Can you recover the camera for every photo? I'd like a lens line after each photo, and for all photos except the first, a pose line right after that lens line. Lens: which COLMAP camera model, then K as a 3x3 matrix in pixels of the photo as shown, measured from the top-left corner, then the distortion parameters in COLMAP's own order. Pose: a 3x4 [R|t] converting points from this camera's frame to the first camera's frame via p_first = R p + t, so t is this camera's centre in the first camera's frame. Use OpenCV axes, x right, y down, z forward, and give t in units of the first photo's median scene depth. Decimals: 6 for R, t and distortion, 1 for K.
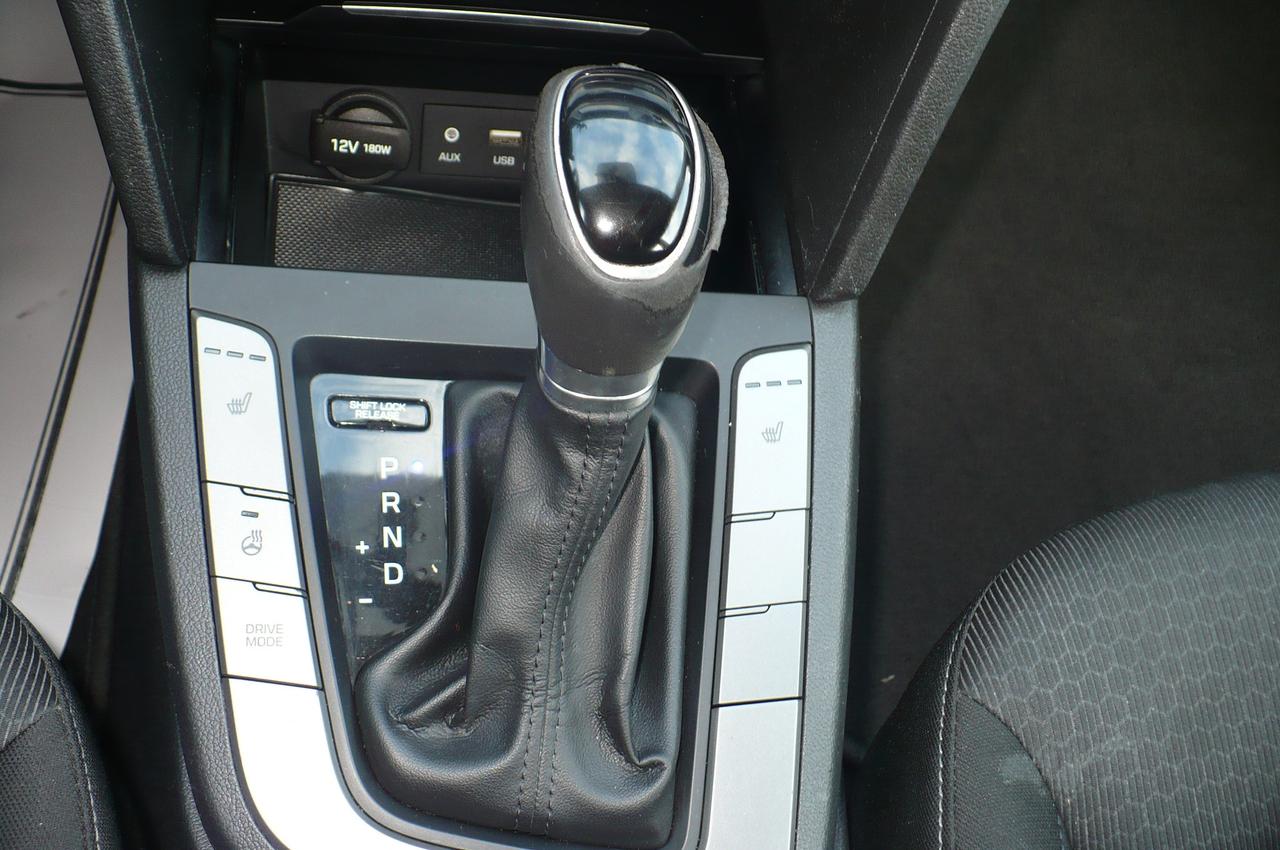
lens RADIAL K [[1410.4, 0, 635.6], [0, 1410.4, 396.9], [0, 0, 1]] dist [-0.270083, 0.393820]
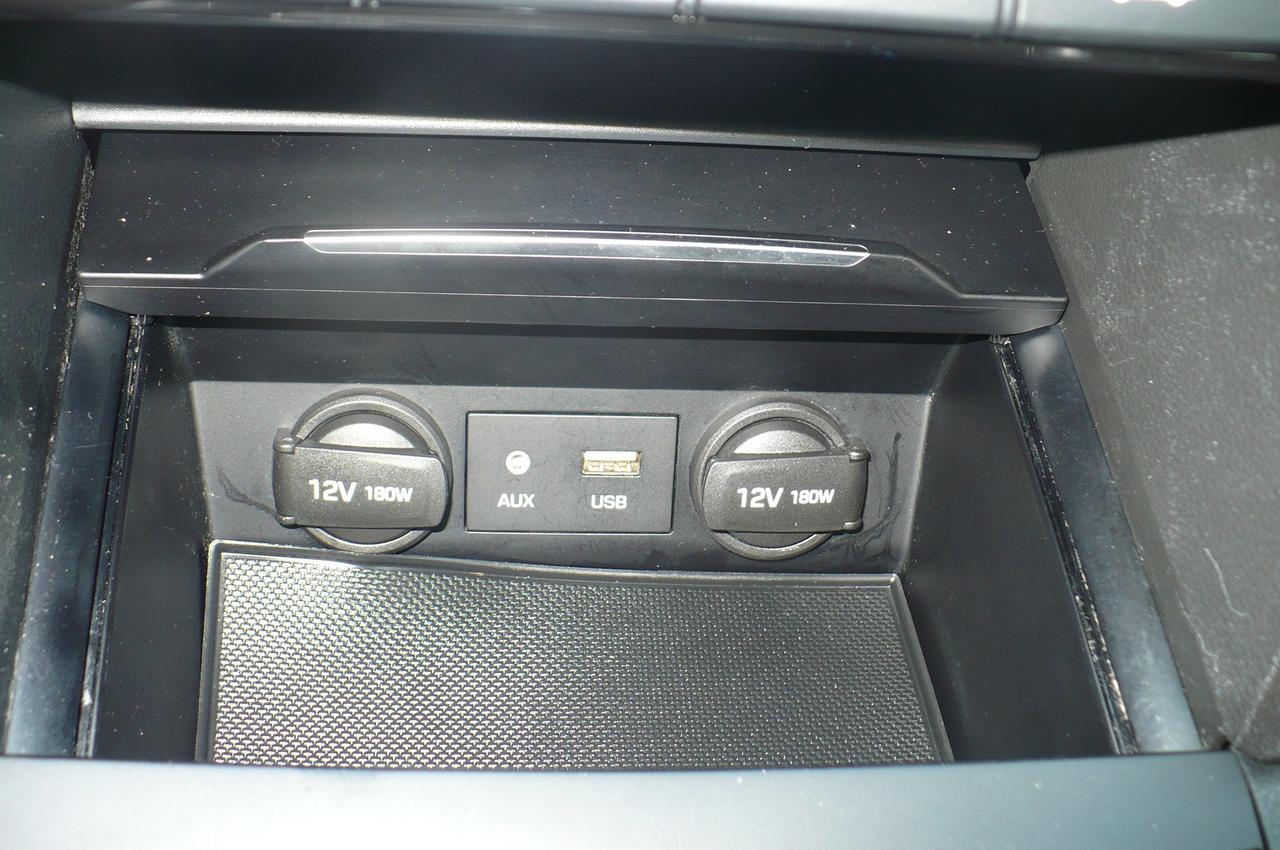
lens RADIAL K [[1410.4, 0, 635.6], [0, 1410.4, 396.9], [0, 0, 1]] dist [-0.270083, 0.393820]
pose [[0.997045, -0.057629, -0.050794, -0.053098], [0.045709, 0.976490, -0.210661, -0.091669], [0.061740, 0.207717, 0.976239, 0.435403]]
